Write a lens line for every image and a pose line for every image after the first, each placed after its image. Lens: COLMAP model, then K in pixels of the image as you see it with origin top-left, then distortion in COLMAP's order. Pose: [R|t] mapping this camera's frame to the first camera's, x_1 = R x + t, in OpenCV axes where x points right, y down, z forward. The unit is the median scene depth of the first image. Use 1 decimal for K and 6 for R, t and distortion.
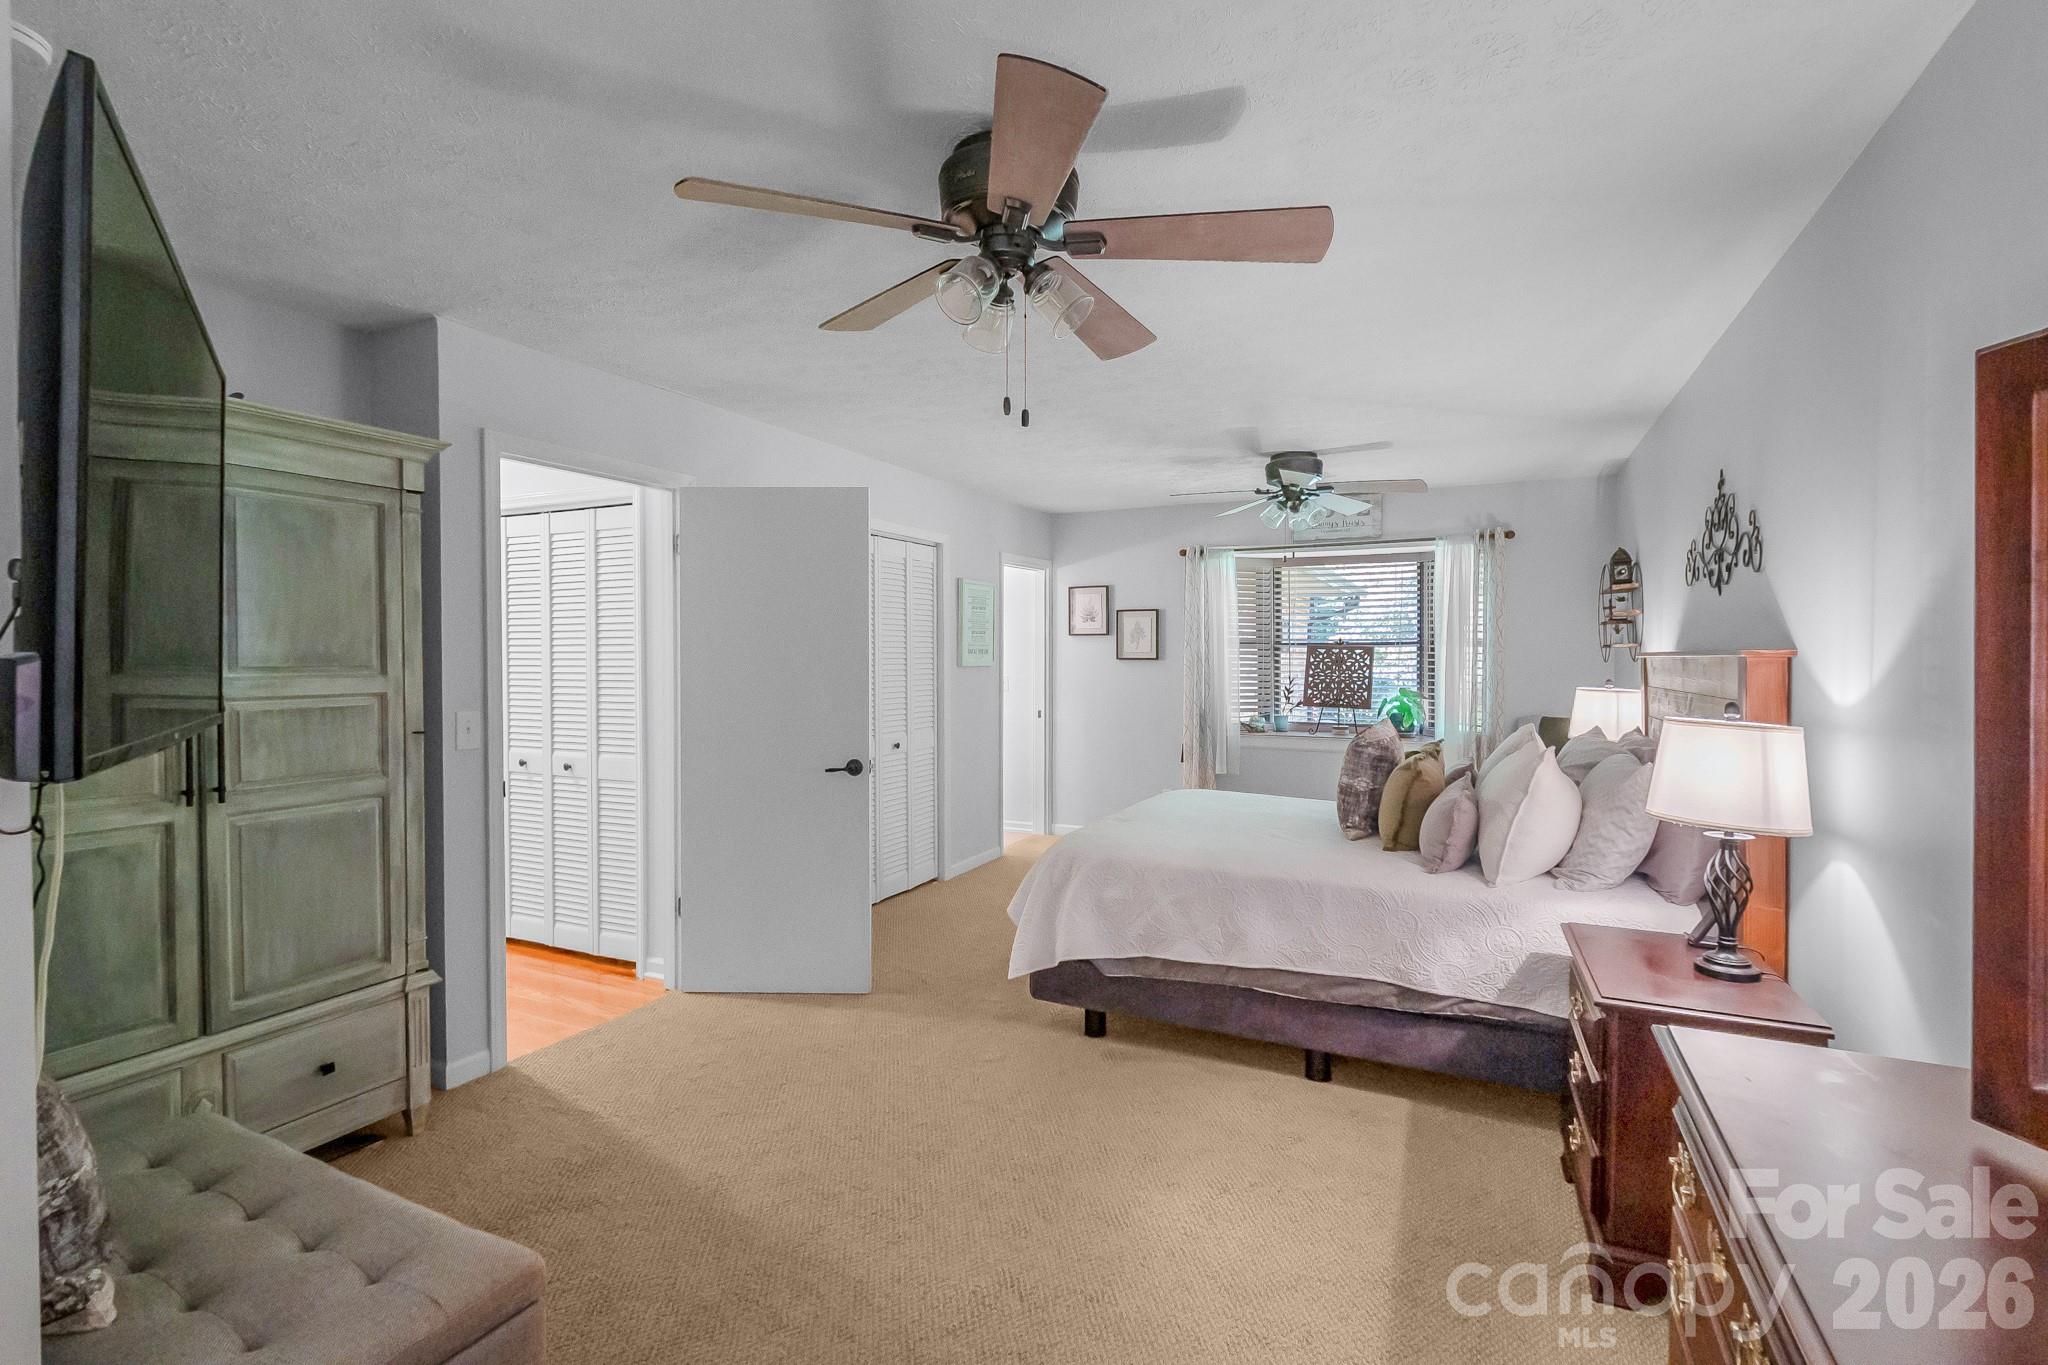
lens RADIAL K [[940.8, 0, 1012.6], [0, 940.8, 673.5], [0, 0, 1]] dist [0.008370, -0.001792]
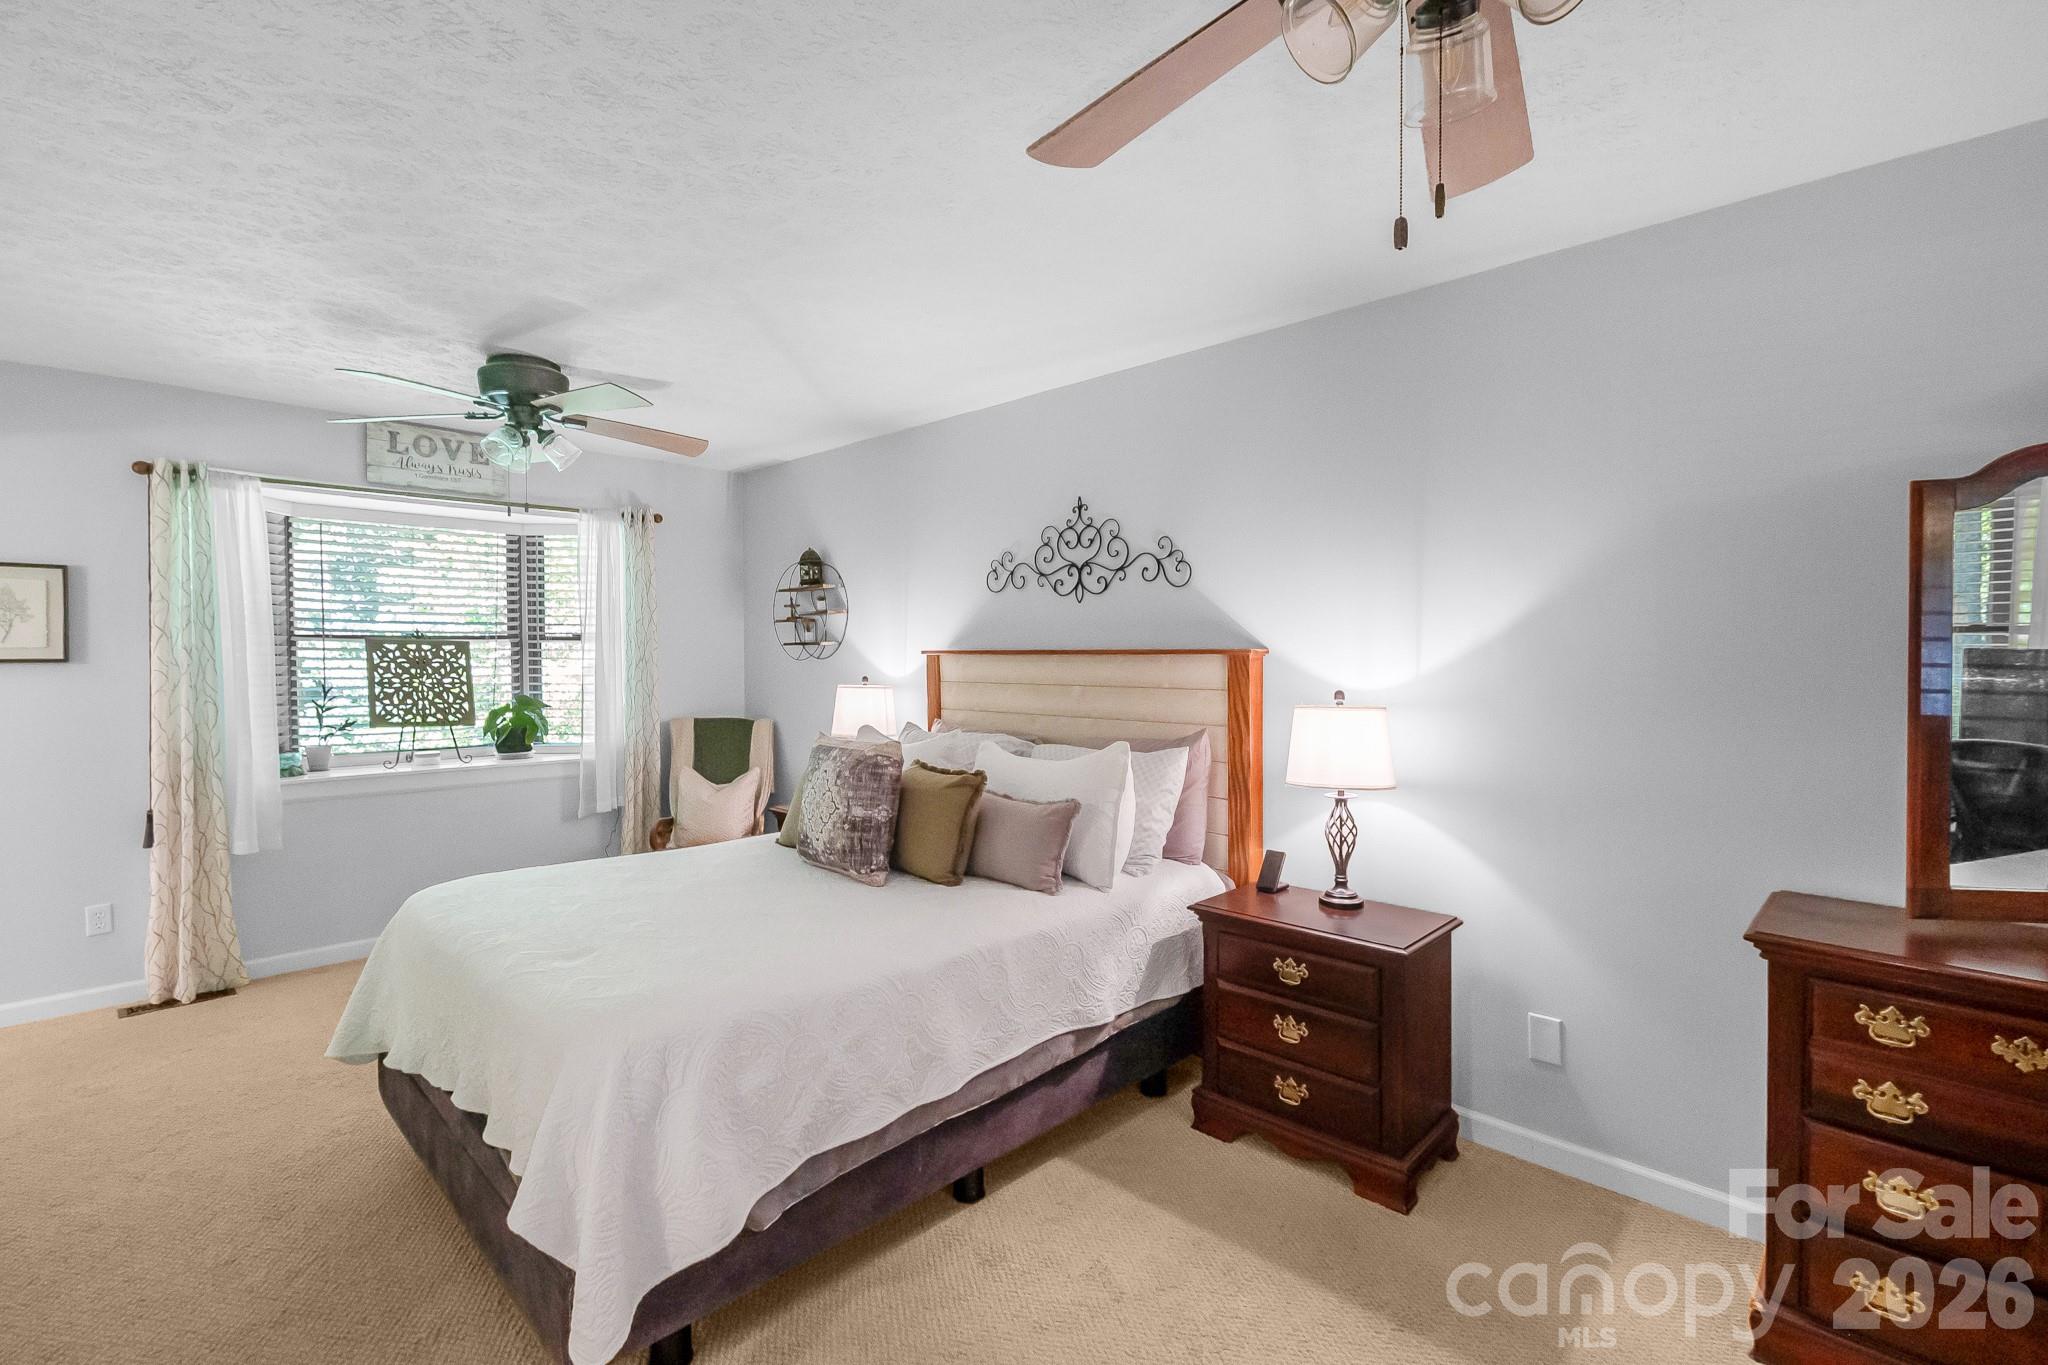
lens RADIAL K [[940.8, 0, 1020.1], [0, 940.8, 665.2], [0, 0, 1]] dist [0.008370, -0.001792]
pose [[0.302112, -0.014401, 0.953164, -0.221879], [0.019562, 0.999769, 0.008905, -0.008804], [-0.953072, 0.015955, 0.302323, 0.396243]]
